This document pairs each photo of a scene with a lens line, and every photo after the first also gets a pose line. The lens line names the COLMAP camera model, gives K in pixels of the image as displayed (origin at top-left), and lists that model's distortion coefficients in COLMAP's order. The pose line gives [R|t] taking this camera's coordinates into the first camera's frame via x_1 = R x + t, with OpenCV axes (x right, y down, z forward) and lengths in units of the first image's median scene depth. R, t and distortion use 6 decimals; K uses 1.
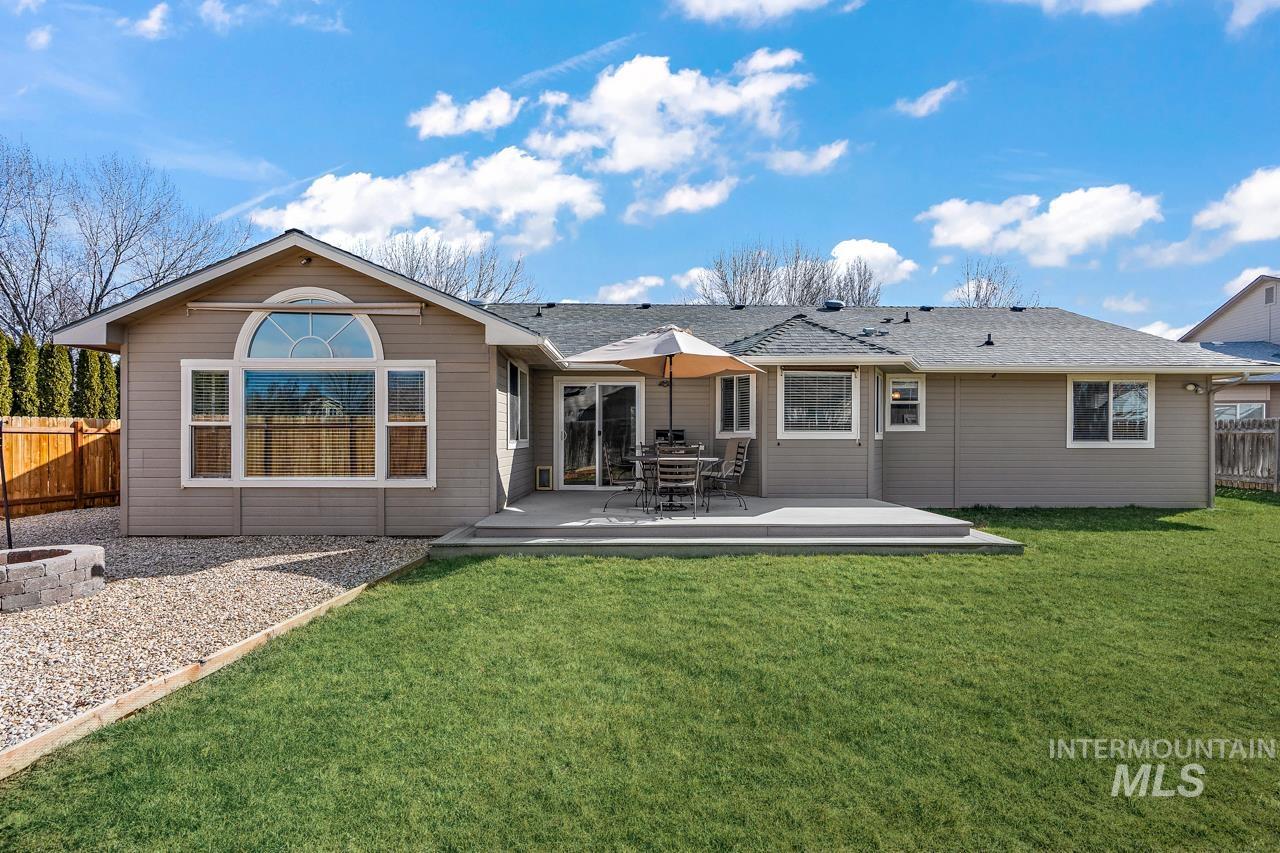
lens RADIAL K [[594.6, 0, 641.3], [0, 594.6, 433.4], [0, 0, 1]] dist [0.001076, 0.000589]
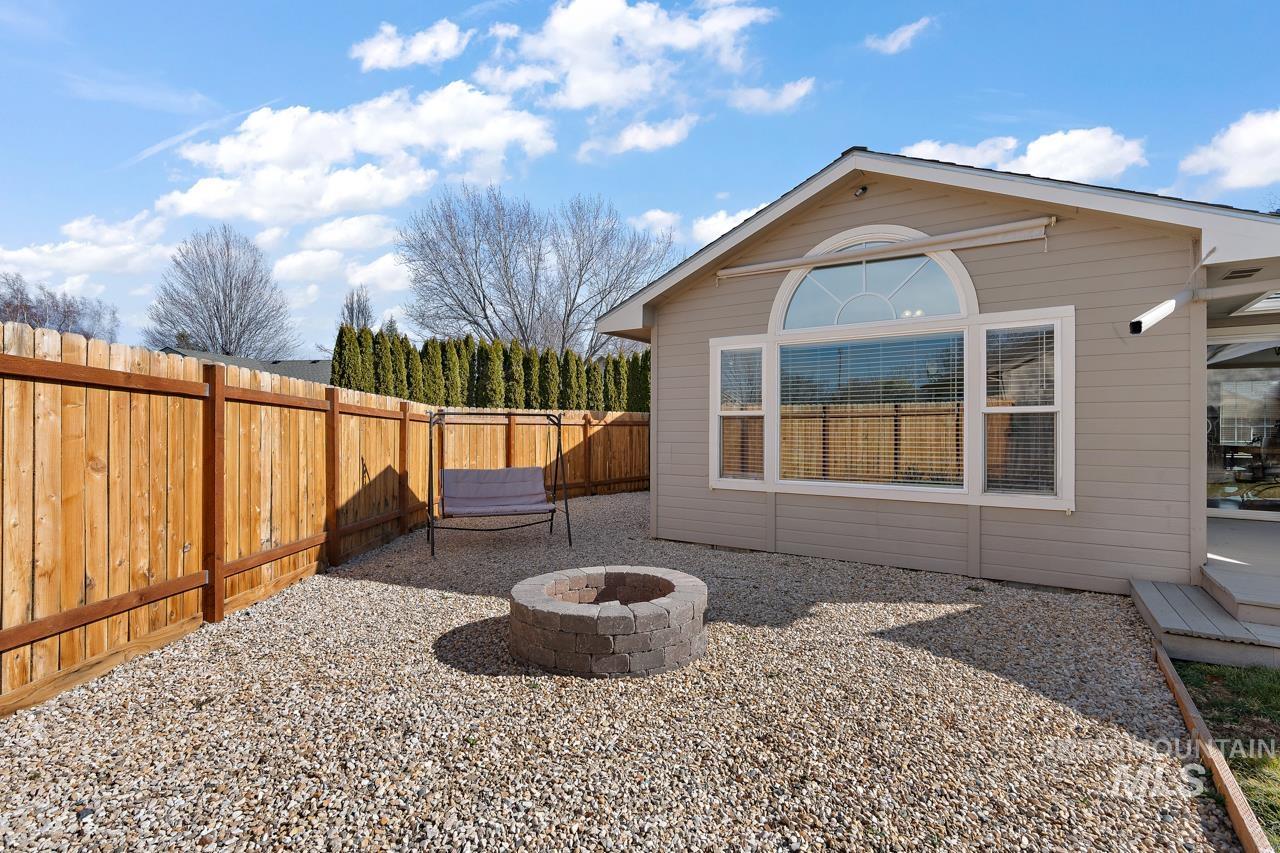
lens RADIAL K [[601.7, 0, 634.8], [0, 601.7, 408.9], [0, 0, 1]] dist [-0.001133, 0.000316]
pose [[0.822032, -0.018122, -0.569153, -0.296789], [0.005155, 0.999689, -0.024386, -0.002227], [0.569418, 0.017112, 0.821870, 0.182699]]
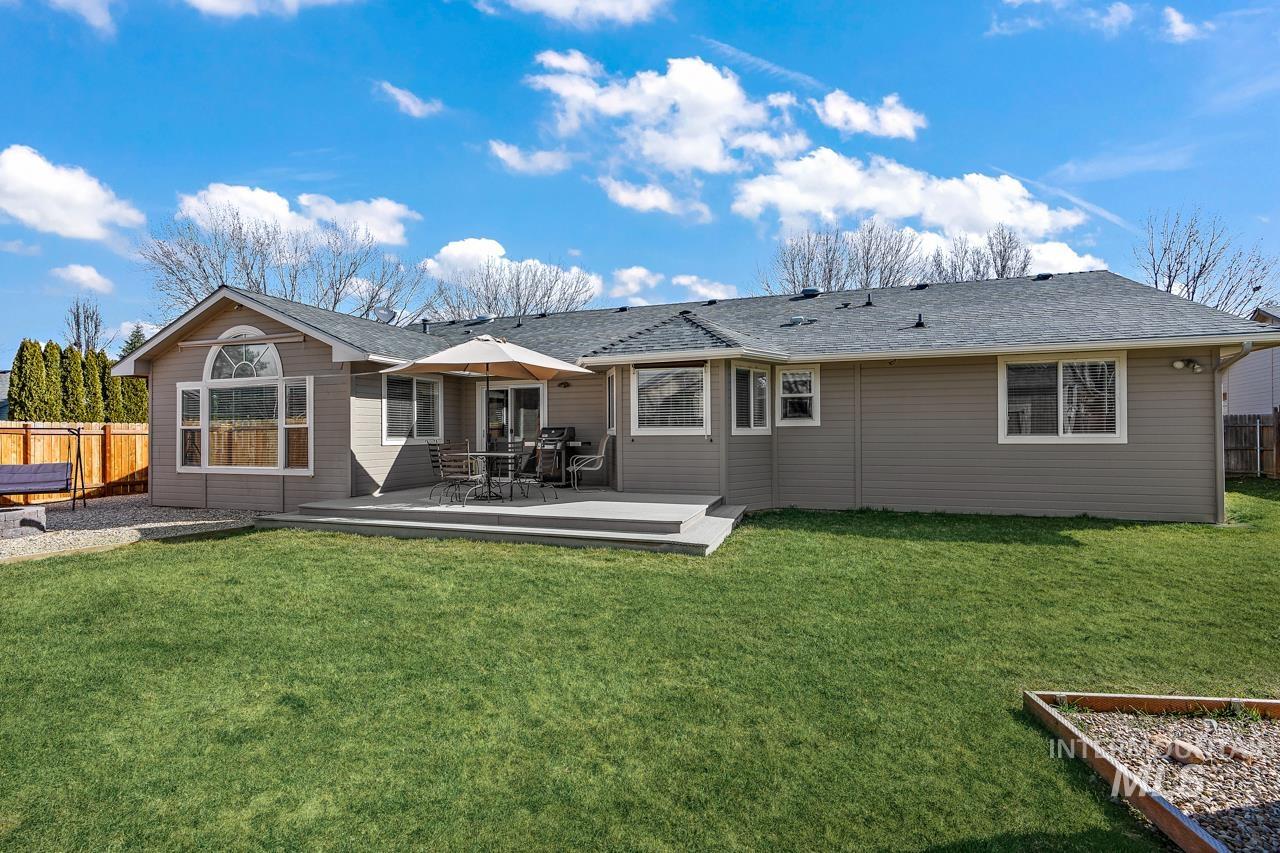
lens RADIAL K [[601.7, 0, 634.8], [0, 601.7, 408.9], [0, 0, 1]] dist [-0.001133, 0.000316]
pose [[0.938927, -0.021731, -0.343430, 0.597010], [0.009911, 0.999298, -0.036134, 0.001313], [0.343974, 0.030524, 0.938483, 0.024997]]
